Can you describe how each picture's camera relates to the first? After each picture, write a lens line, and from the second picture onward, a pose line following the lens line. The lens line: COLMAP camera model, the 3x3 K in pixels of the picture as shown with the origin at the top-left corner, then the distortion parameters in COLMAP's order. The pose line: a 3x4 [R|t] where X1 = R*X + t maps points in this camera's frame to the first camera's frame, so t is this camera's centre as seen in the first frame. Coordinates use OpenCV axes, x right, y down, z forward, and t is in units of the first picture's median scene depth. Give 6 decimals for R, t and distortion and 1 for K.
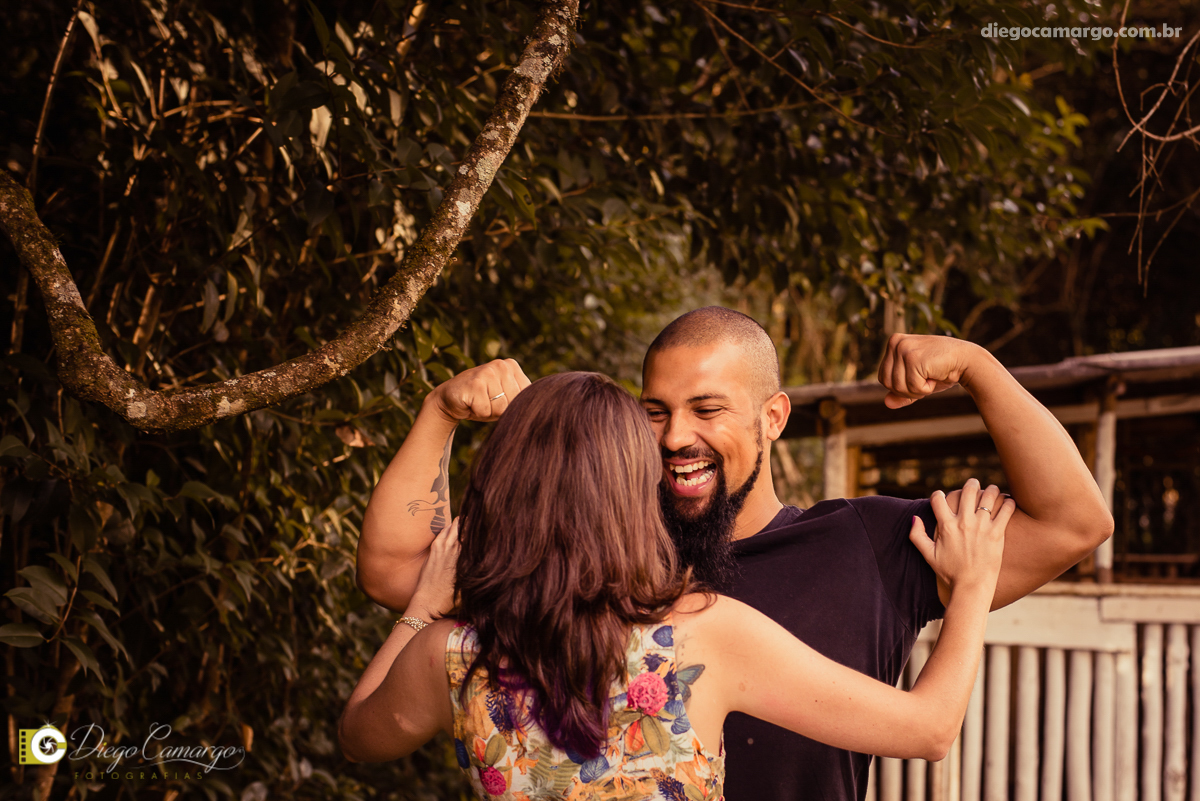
lens RADIAL K [[2899.3, 0, 600.0], [0, 2899.3, 400.5], [0, 0, 1]] dist [0.043525, 0.294068]
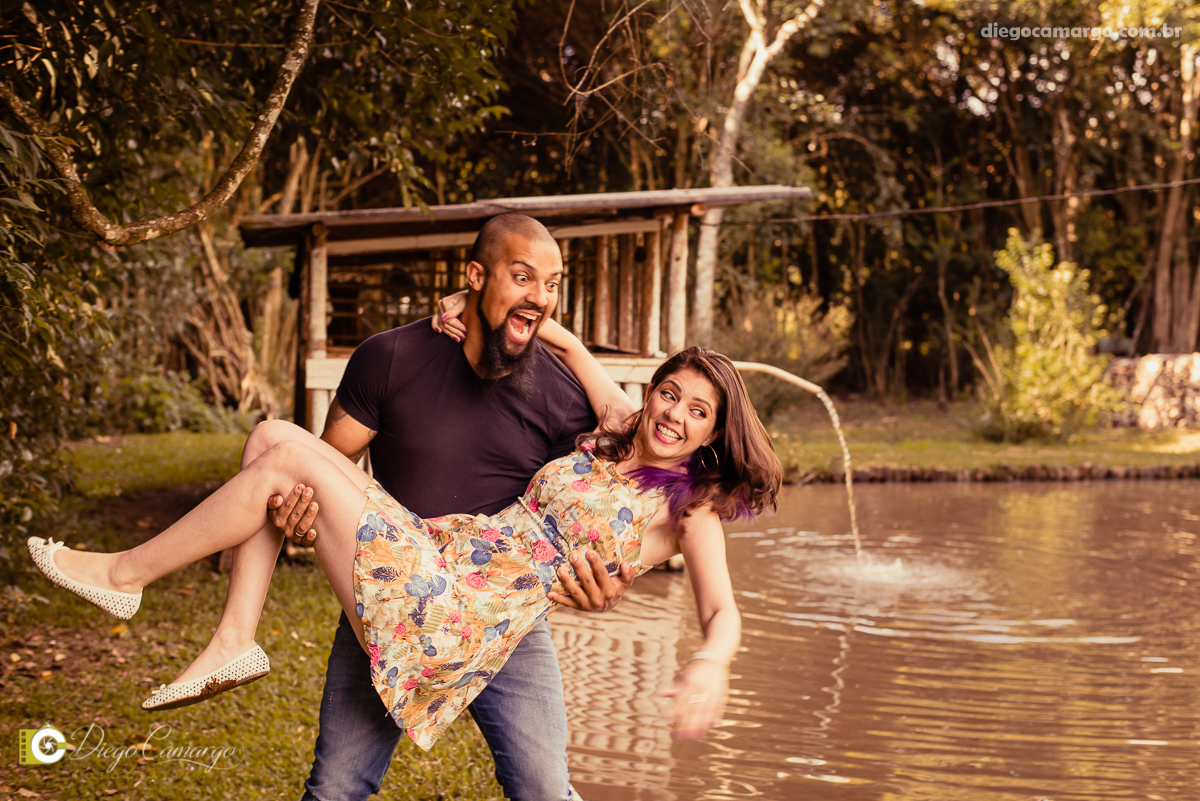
lens RADIAL K [[2899.3, 0, 600.0], [0, 2899.3, 400.5], [0, 0, 1]] dist [0.043525, 0.294068]
pose [[0.970062, 0.012782, 0.242520, -0.299561], [-0.029128, 0.997529, 0.063933, -0.019731], [-0.241103, -0.069083, 0.968038, -0.989718]]
